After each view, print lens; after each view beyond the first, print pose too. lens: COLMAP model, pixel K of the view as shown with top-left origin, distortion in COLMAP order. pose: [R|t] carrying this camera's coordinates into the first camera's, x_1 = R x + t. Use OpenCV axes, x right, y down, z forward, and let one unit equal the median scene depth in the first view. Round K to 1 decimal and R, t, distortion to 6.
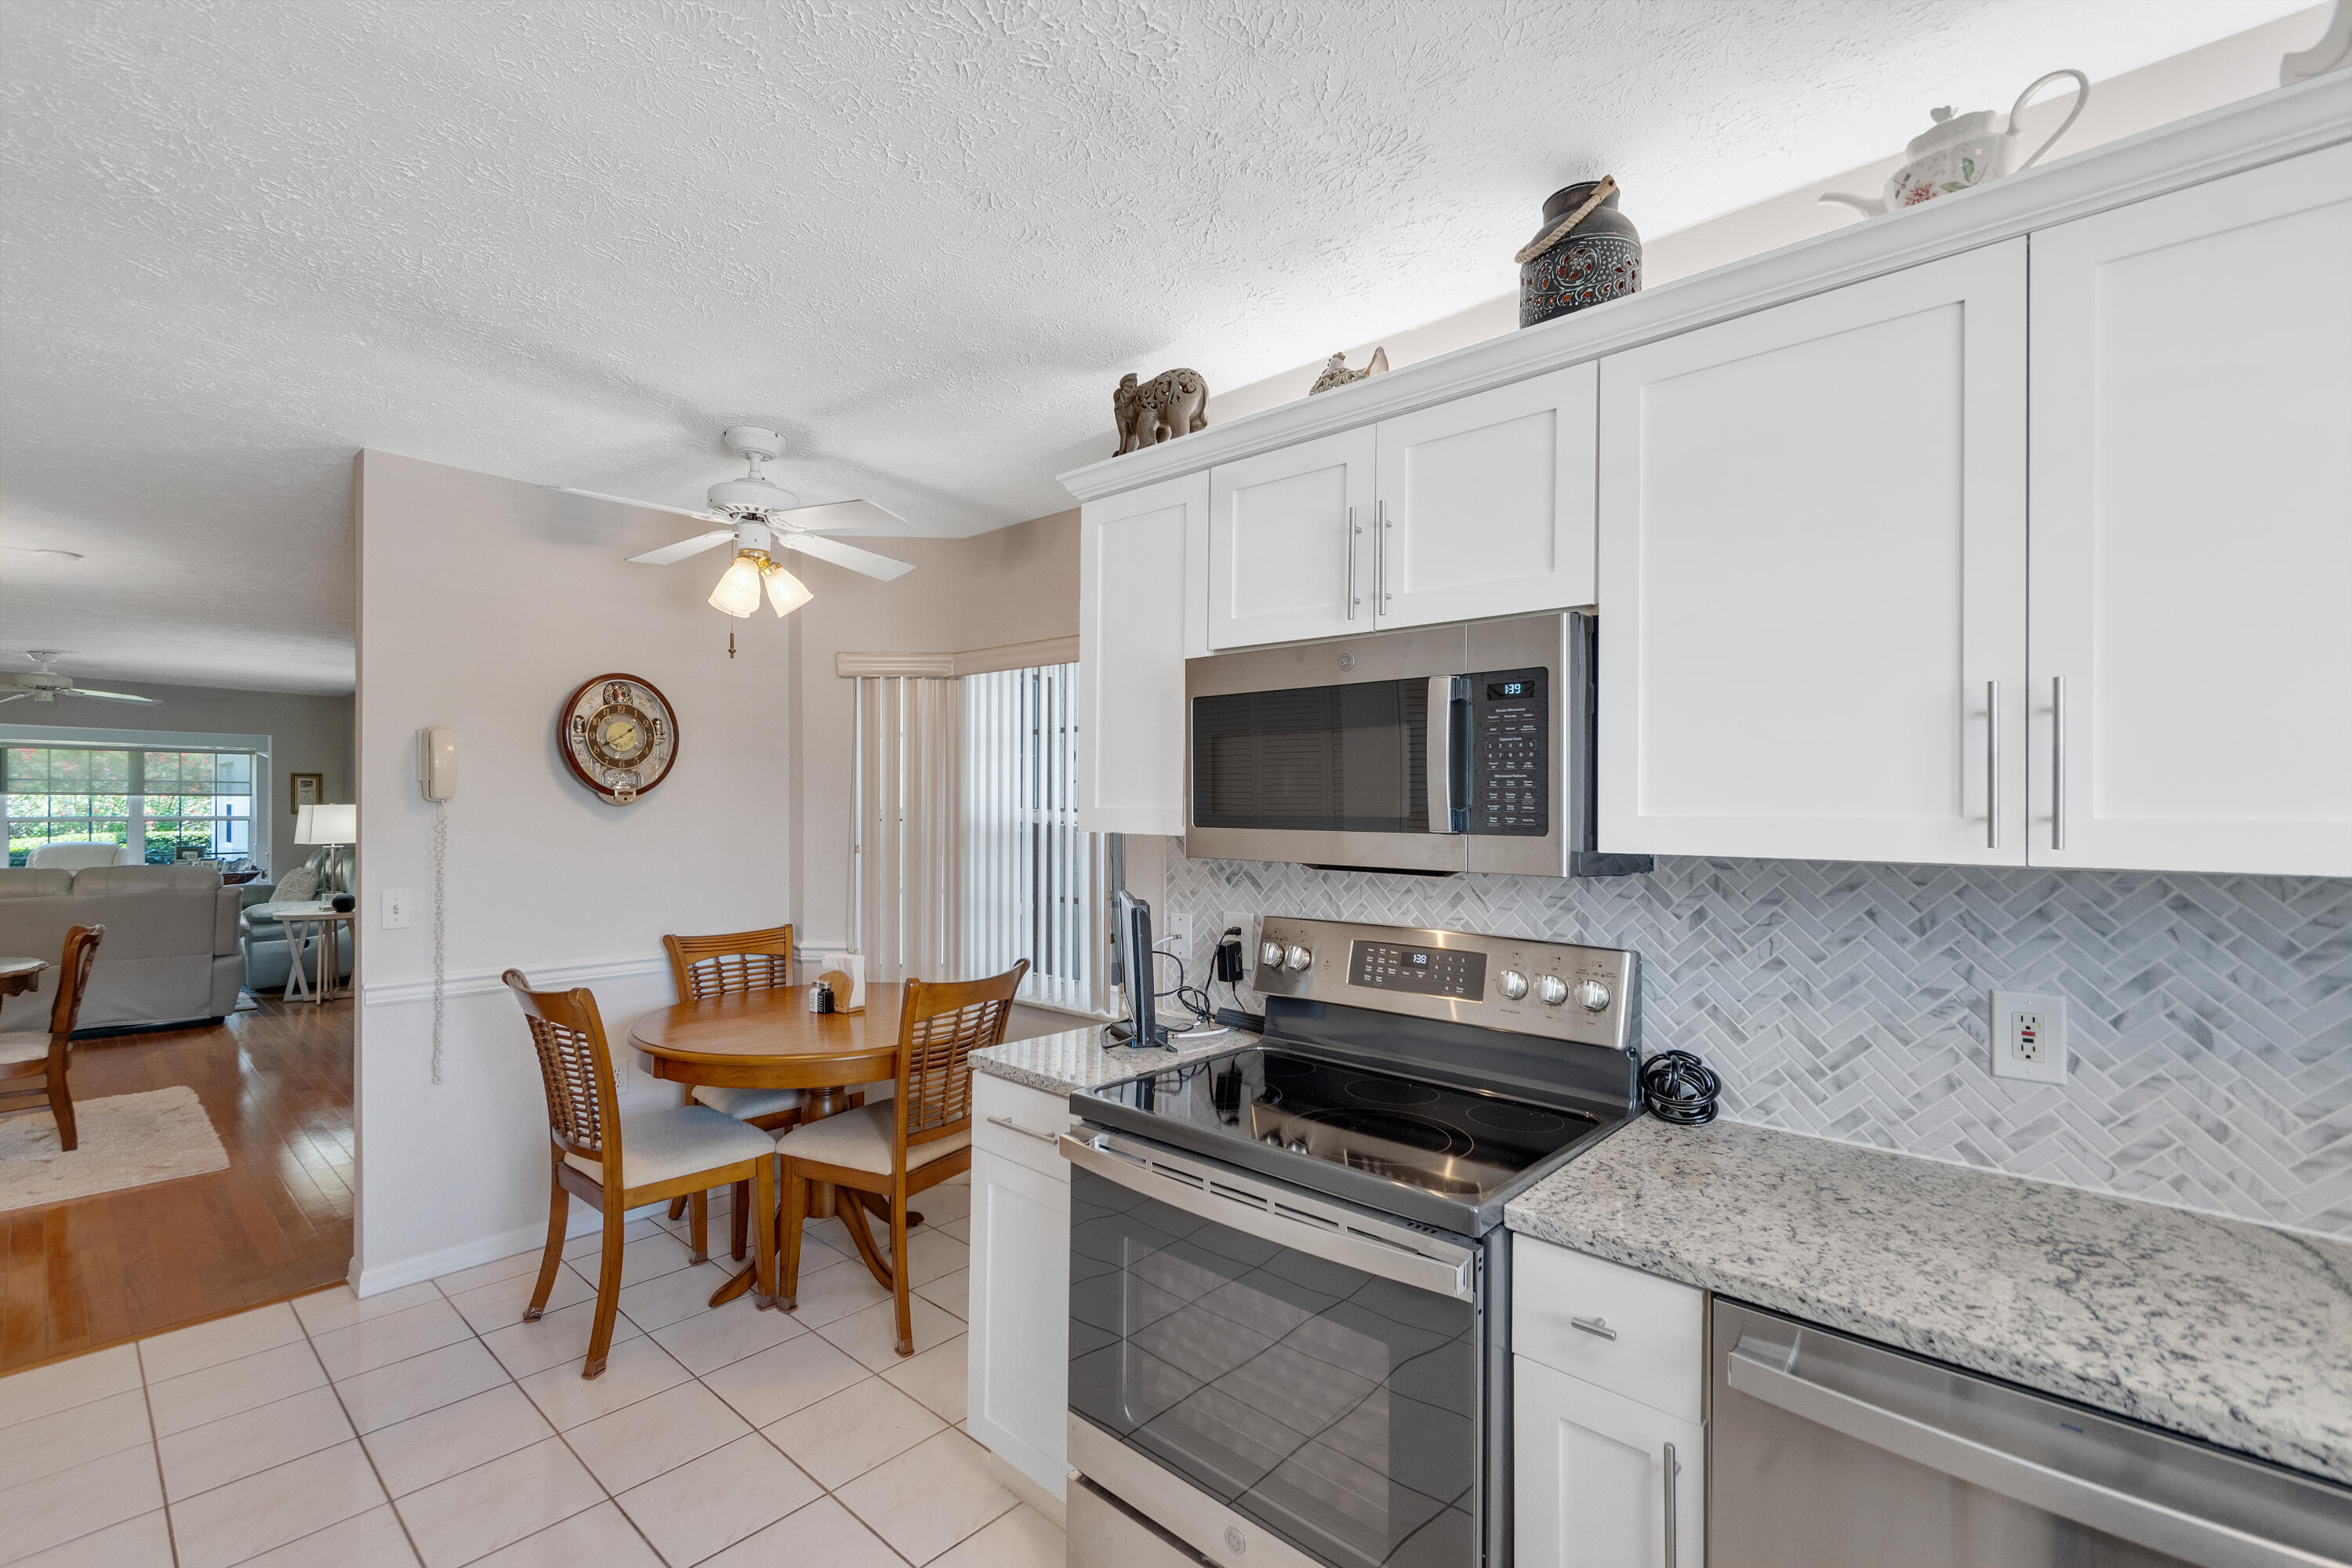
lens RADIAL K [[1049.0, 0, 1165.0], [0, 1049.0, 793.0], [0, 0, 1]] dist [0.009148, -0.002336]
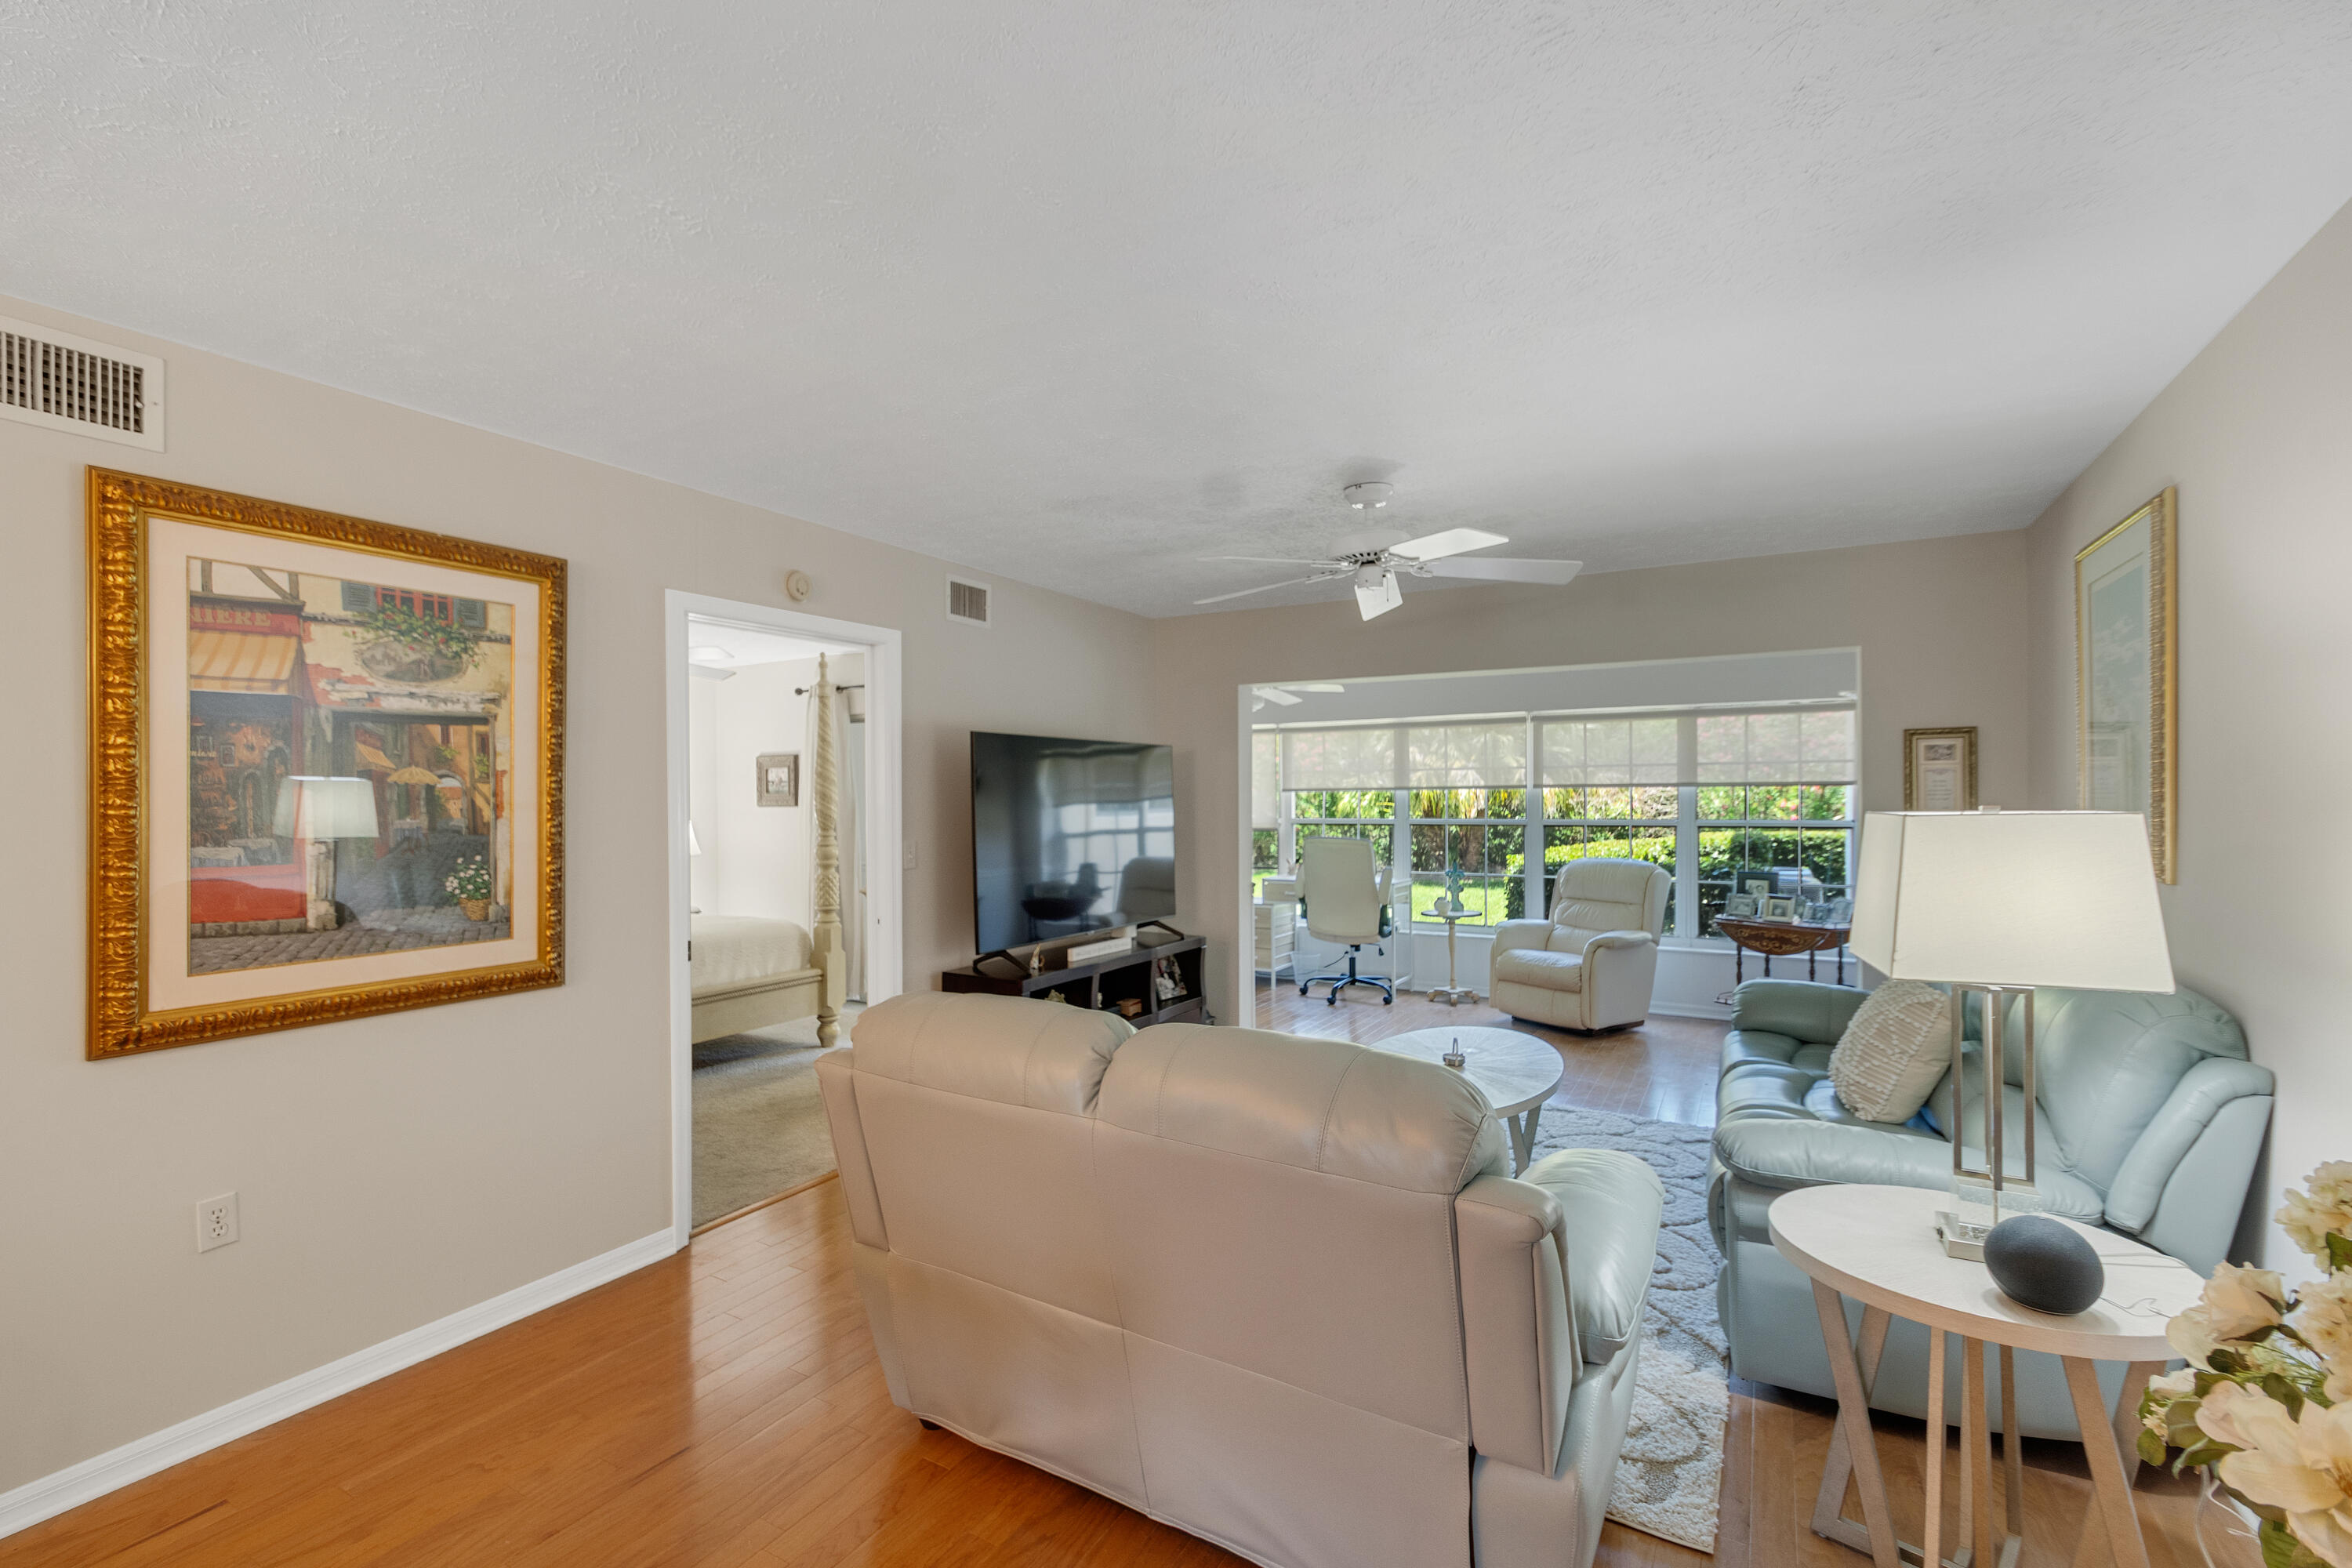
lens RADIAL K [[1049.0, 0, 1092.0], [0, 1049.0, 804.0], [0, 0, 1]] dist [0.009148, -0.002336]
pose [[0.186279, 0.003650, -0.982490, -0.424268], [0.010792, 0.999925, 0.005760, 0.005475], [0.982438, -0.011676, 0.186226, 0.539067]]
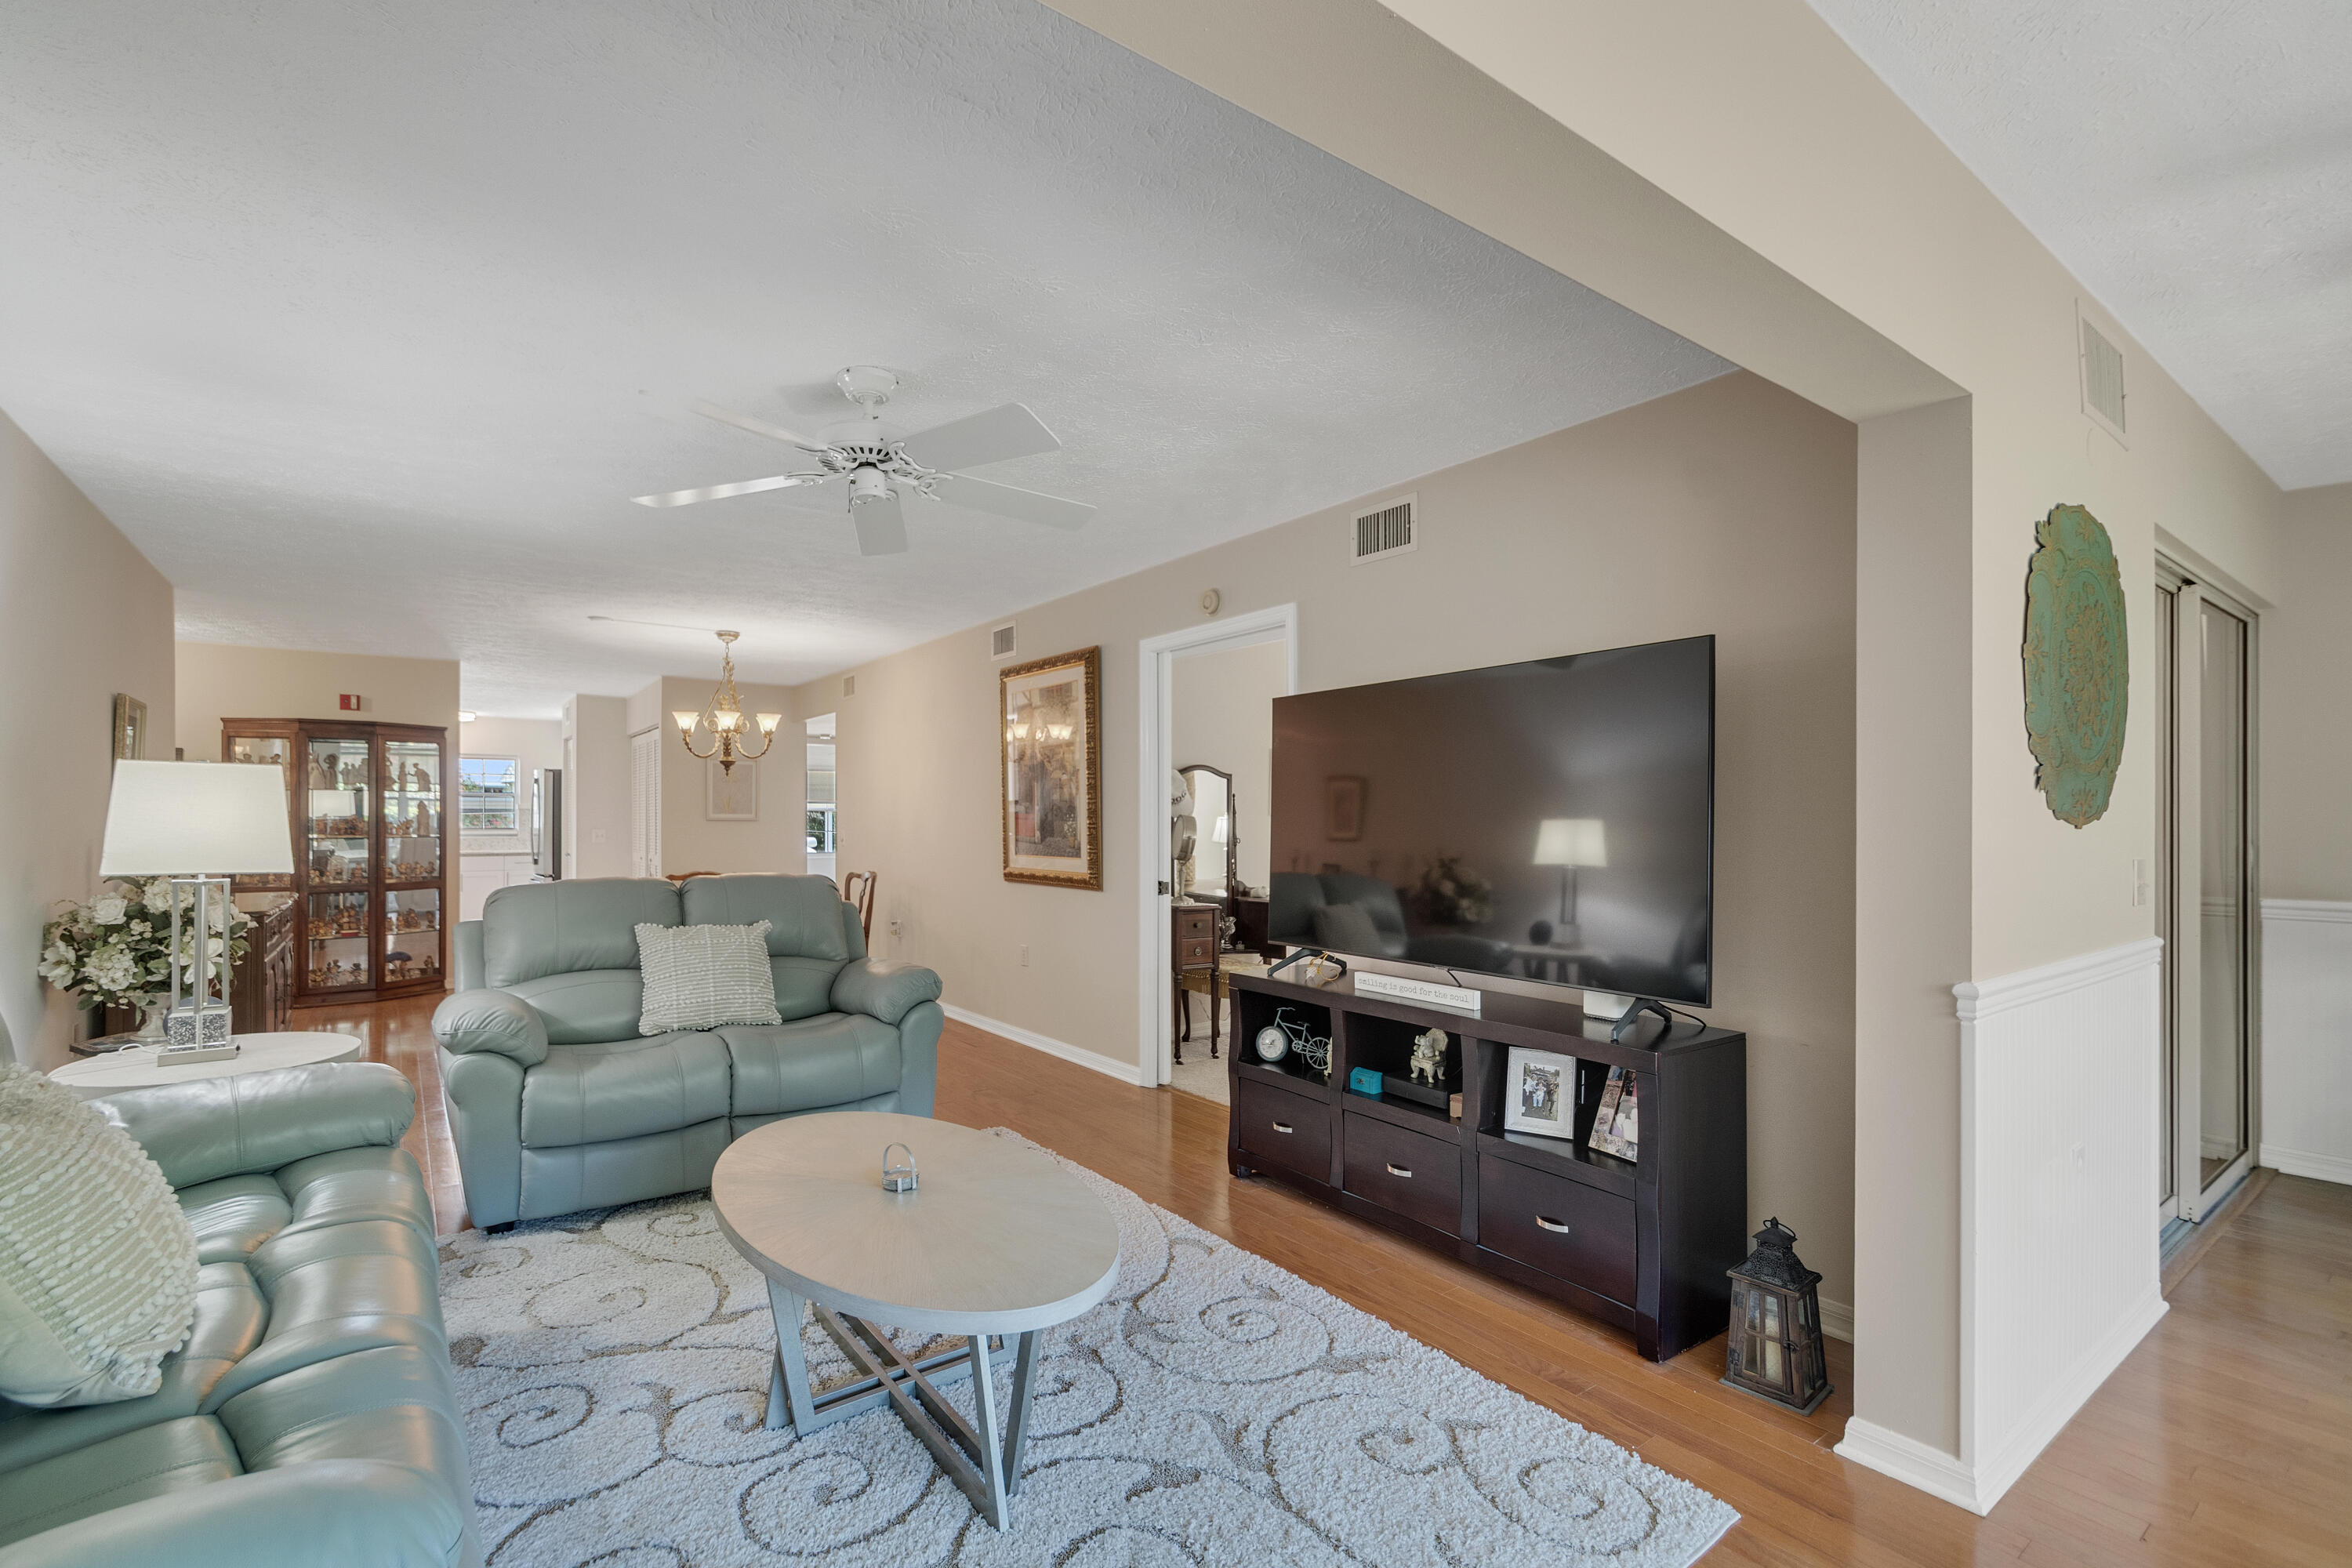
lens RADIAL K [[1049.0, 0, 1170.4], [0, 1049.0, 806.9], [0, 0, 1]] dist [0.009148, -0.002336]
pose [[-0.982766, 0.005821, 0.184760, -0.861433], [0.003406, 0.999905, -0.013387, 0.021985], [-0.184821, -0.012527, -0.982692, 0.937741]]
